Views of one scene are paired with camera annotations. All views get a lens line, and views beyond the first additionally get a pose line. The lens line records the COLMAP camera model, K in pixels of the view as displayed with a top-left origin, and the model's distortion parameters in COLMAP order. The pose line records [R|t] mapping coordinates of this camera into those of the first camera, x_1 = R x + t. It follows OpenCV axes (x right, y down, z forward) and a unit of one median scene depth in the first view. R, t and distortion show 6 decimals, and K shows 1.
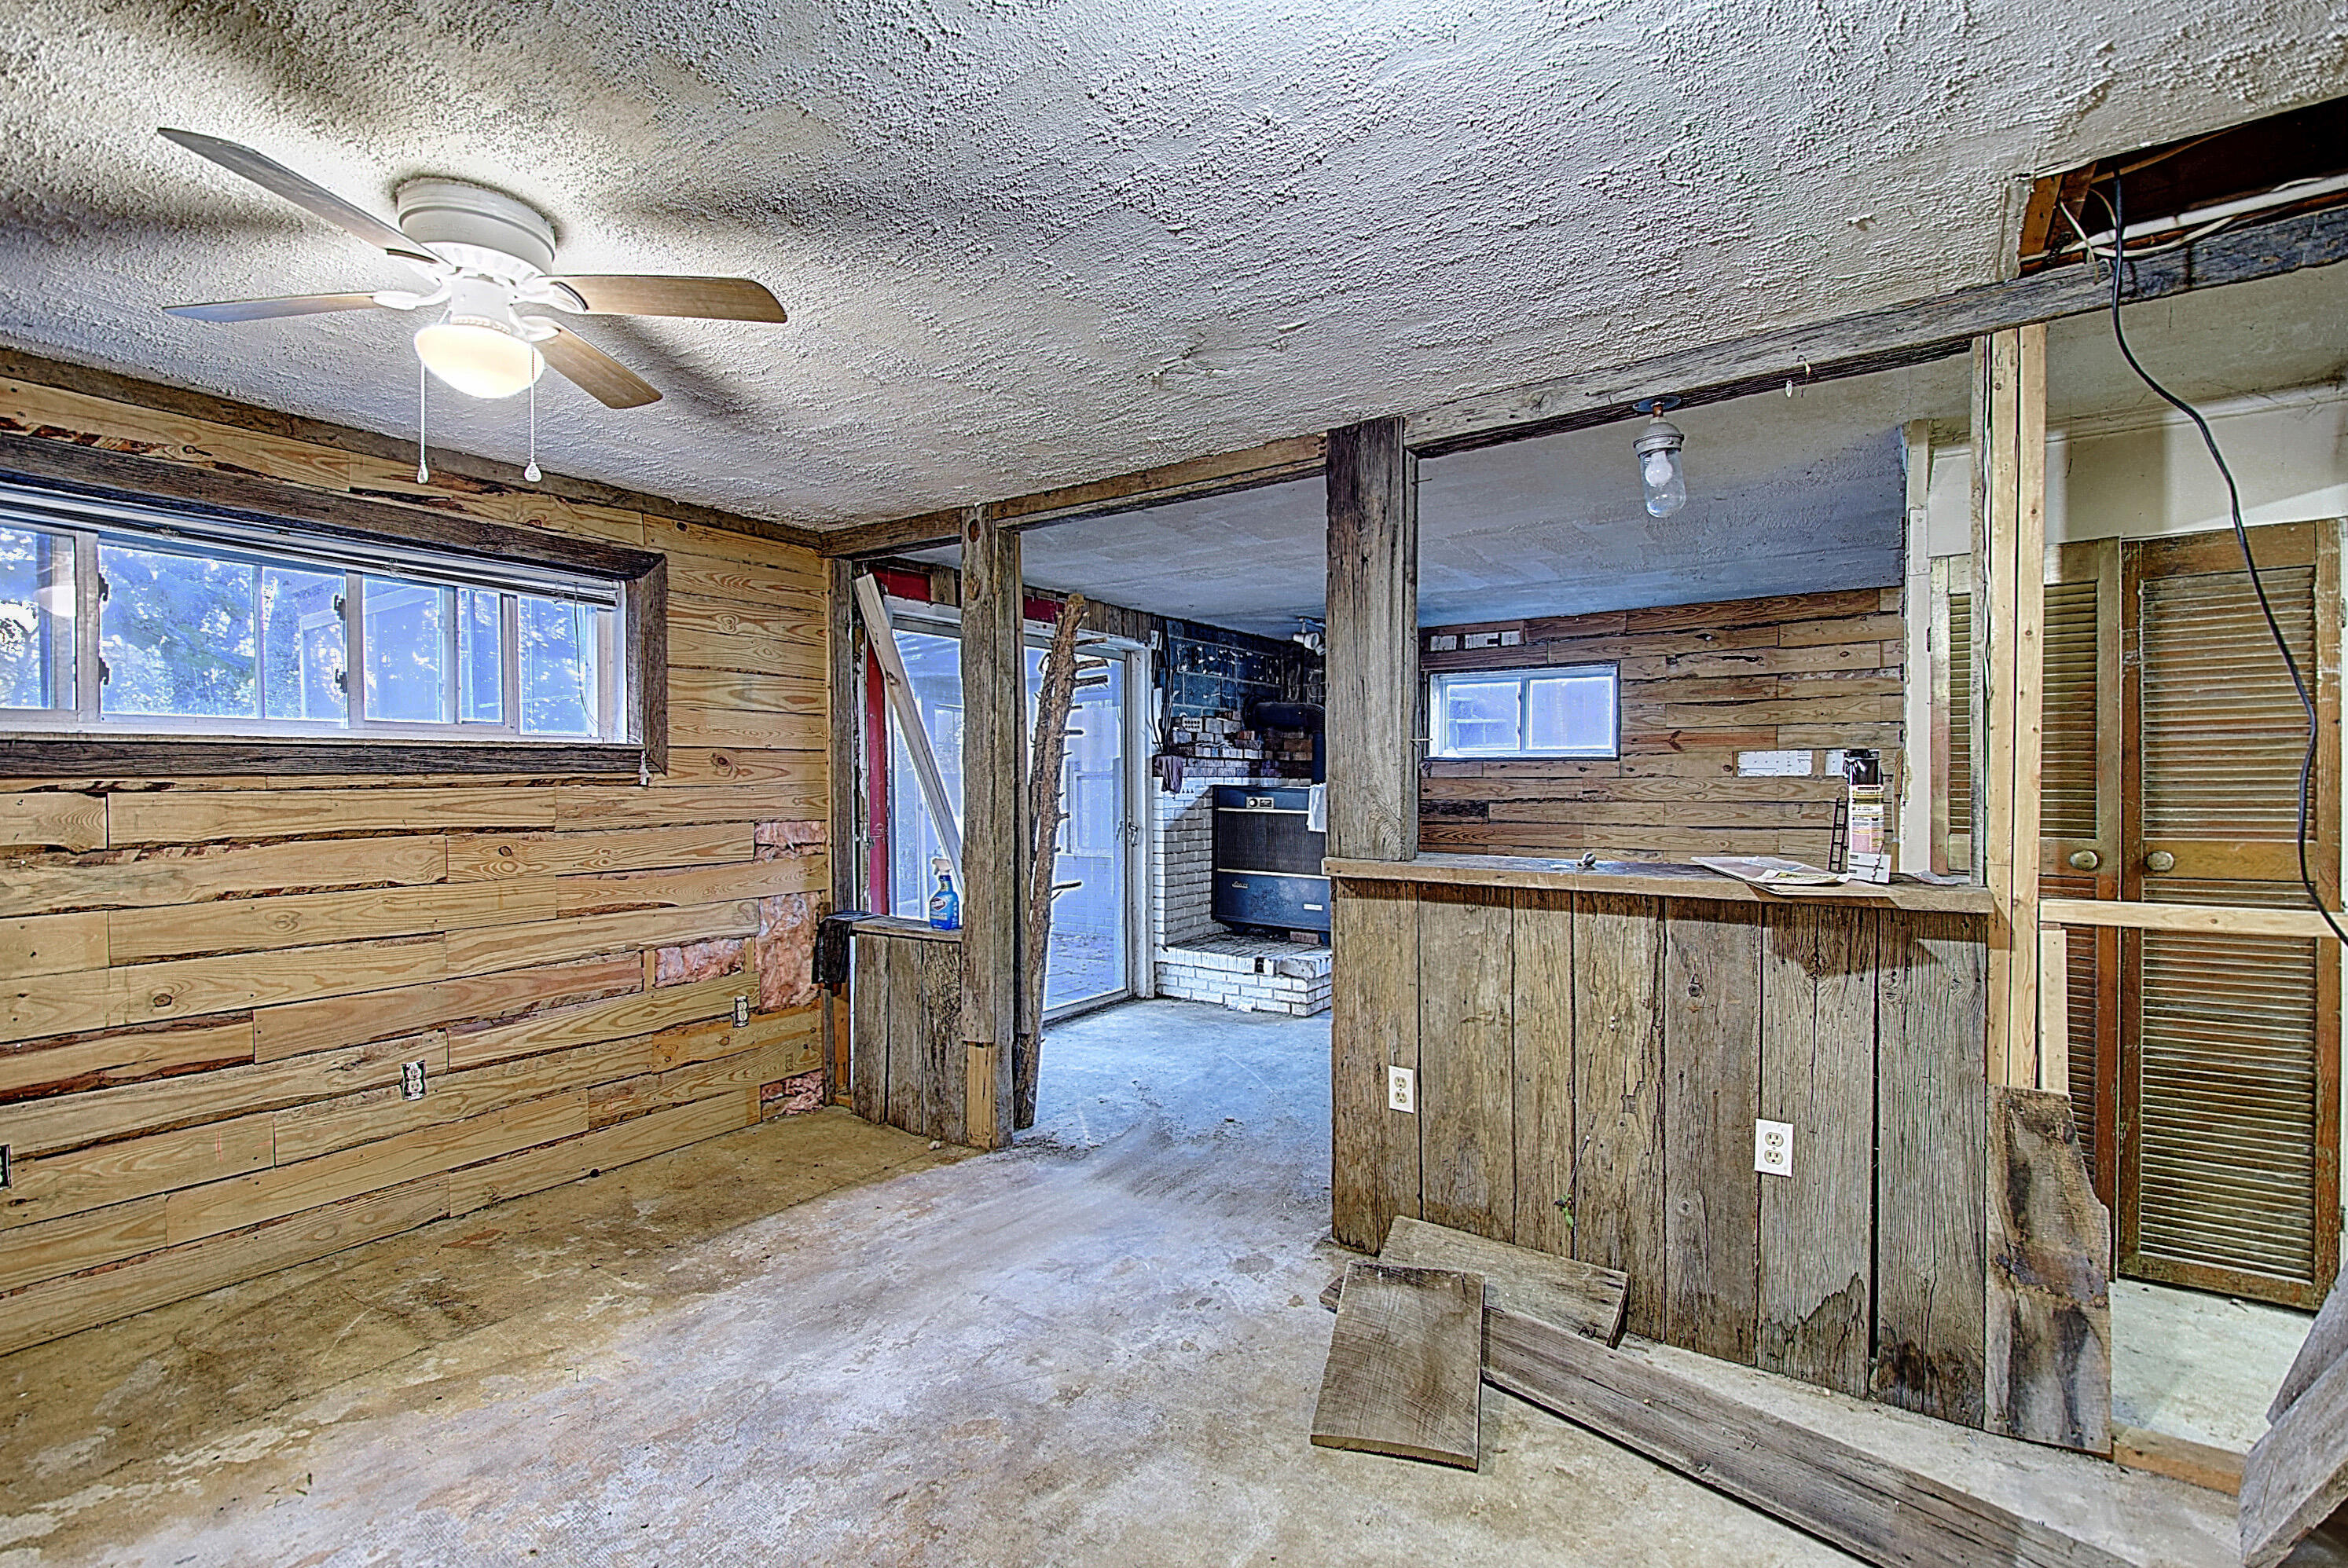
lens RADIAL K [[1042.3, 0, 1171.6], [0, 1042.3, 790.6], [0, 0, 1]] dist [-0.004609, -0.004707]
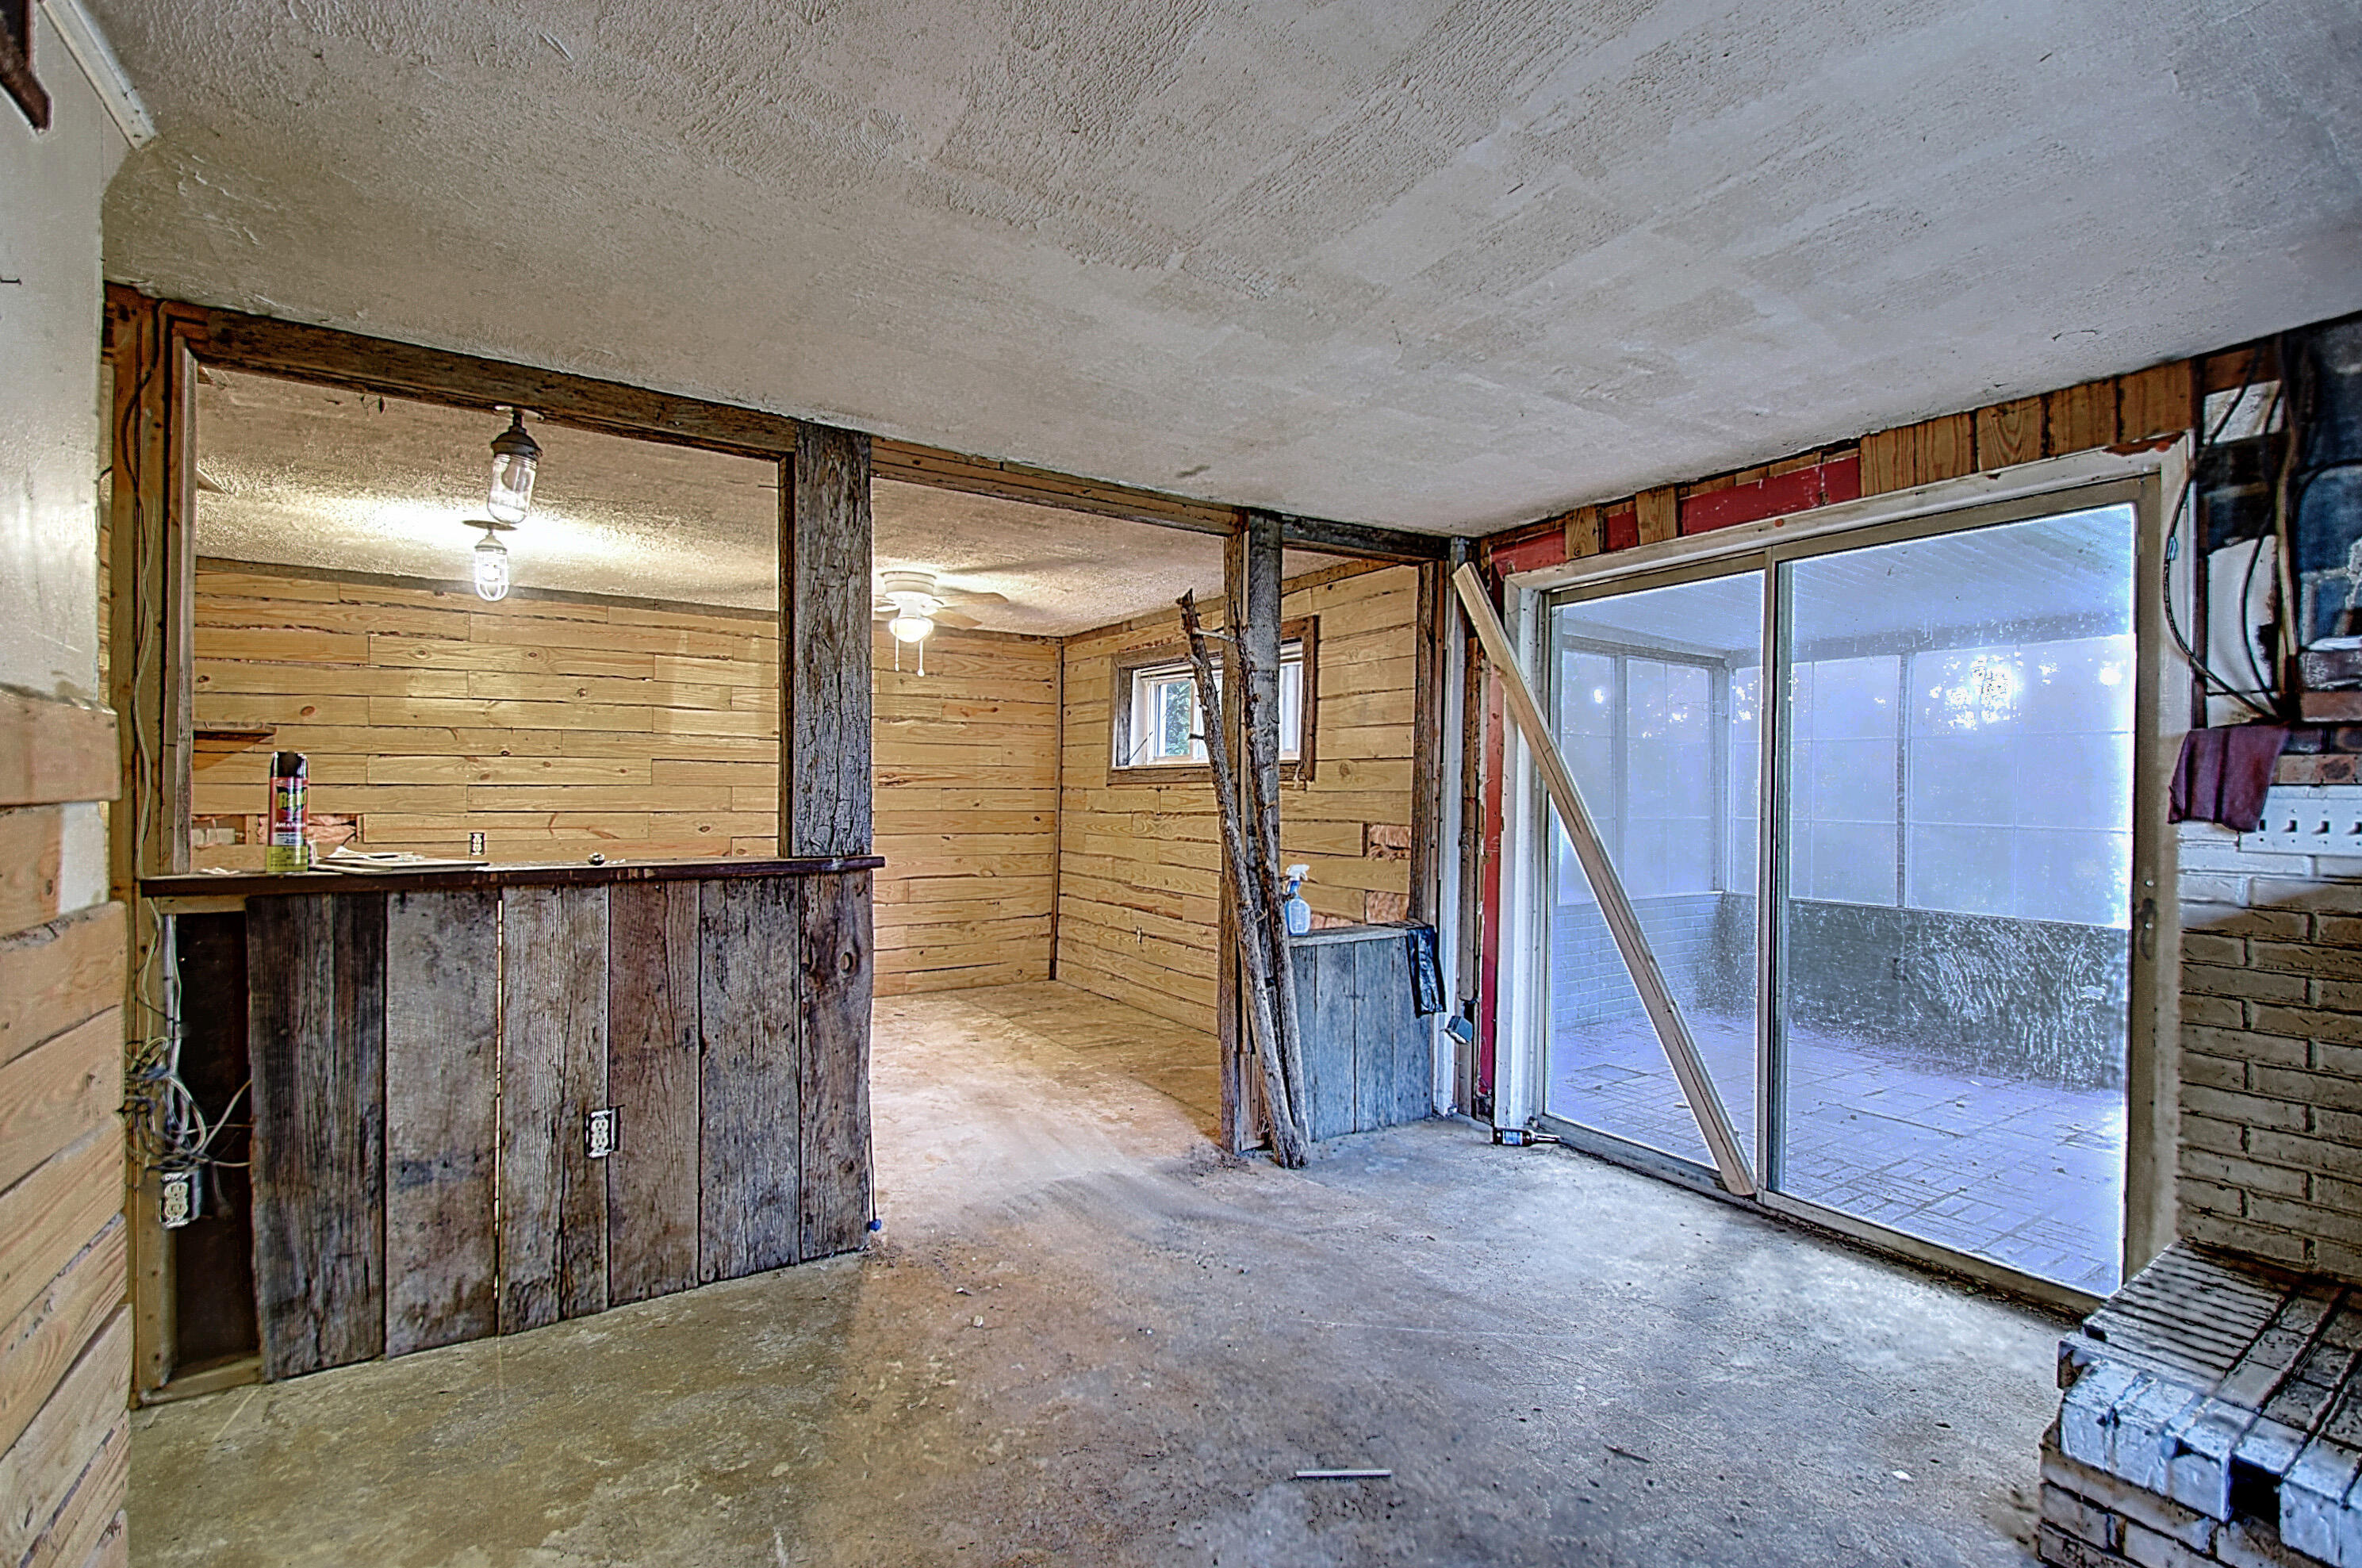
lens RADIAL K [[1038.4, 0, 1184.1], [0, 1038.4, 782.6], [0, 0, 1]] dist [0.001106, -0.006360]
pose [[-0.385380, -0.006411, -0.922736, 0.473060], [-0.018794, 0.999823, 0.000902, -0.007674], [0.922567, 0.017690, -0.385432, 0.814843]]
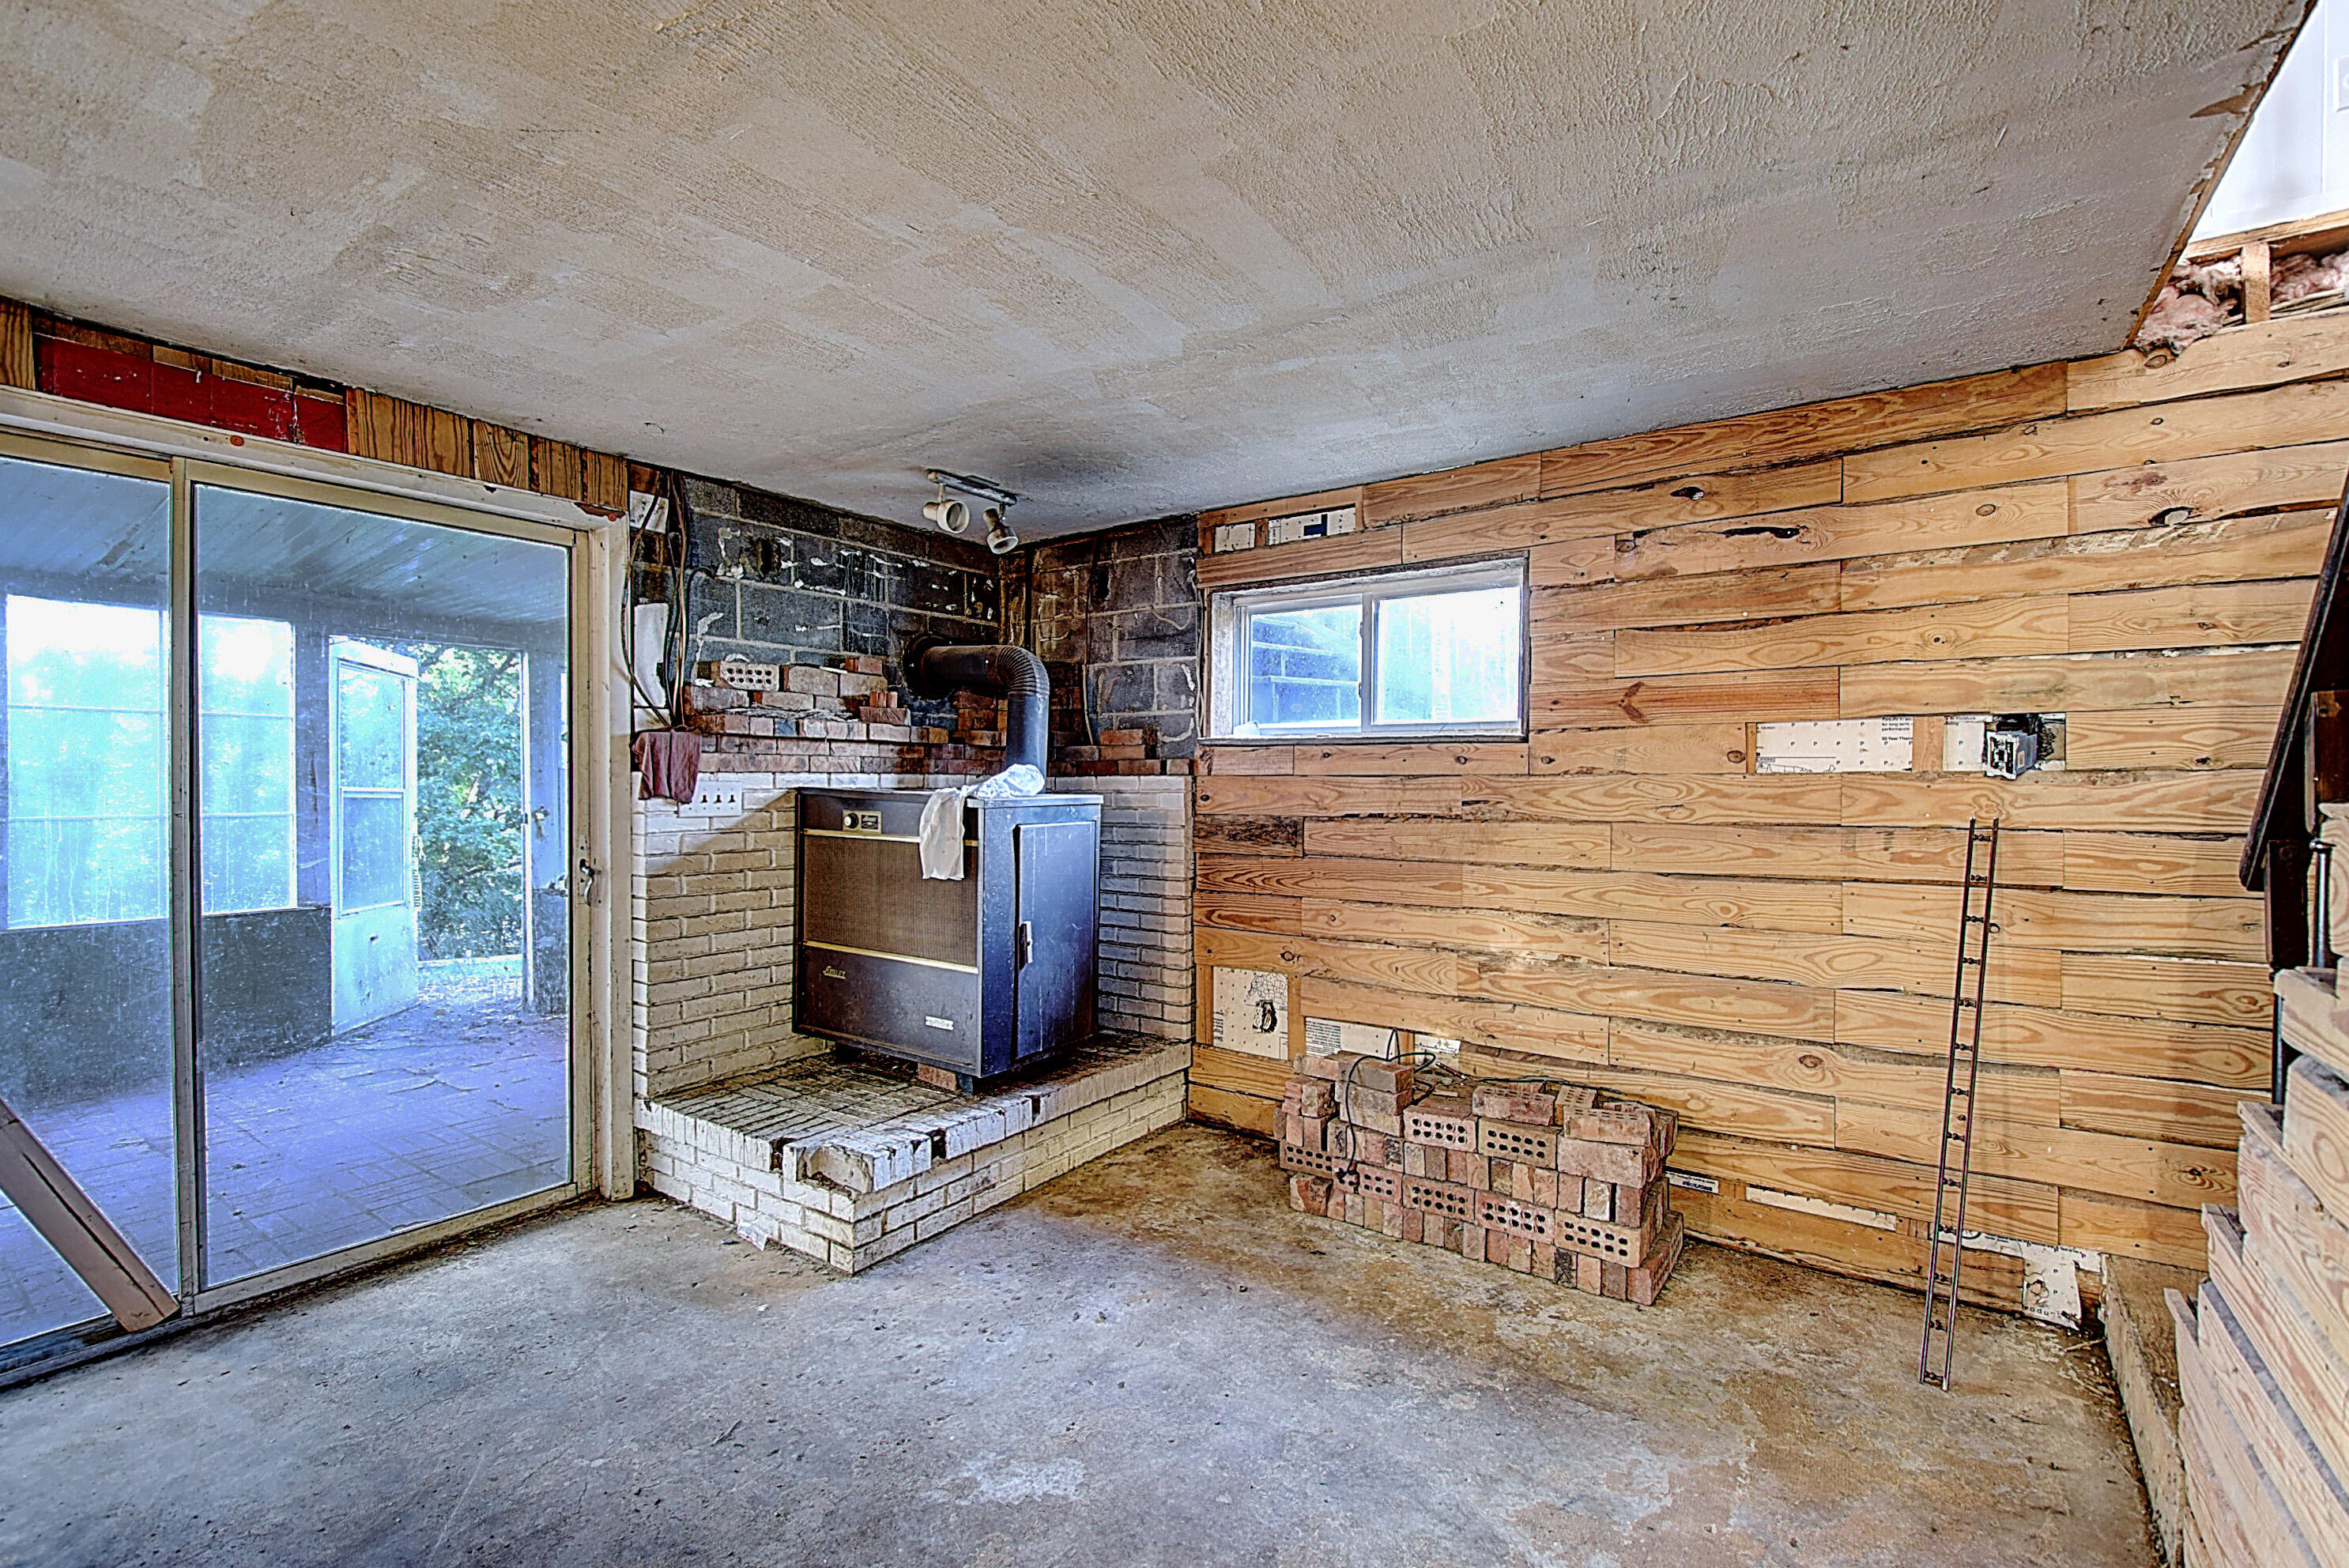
lens RADIAL K [[1032.7, 0, 1192.8], [0, 1032.7, 784.7], [0, 0, 1]] dist [0.001106, -0.006360]
pose [[0.999998, 0.001862, -0.000663, 0.265370], [-0.001866, 0.999985, -0.005107, -0.004864], [0.000653, 0.005108, 0.999987, 0.488717]]
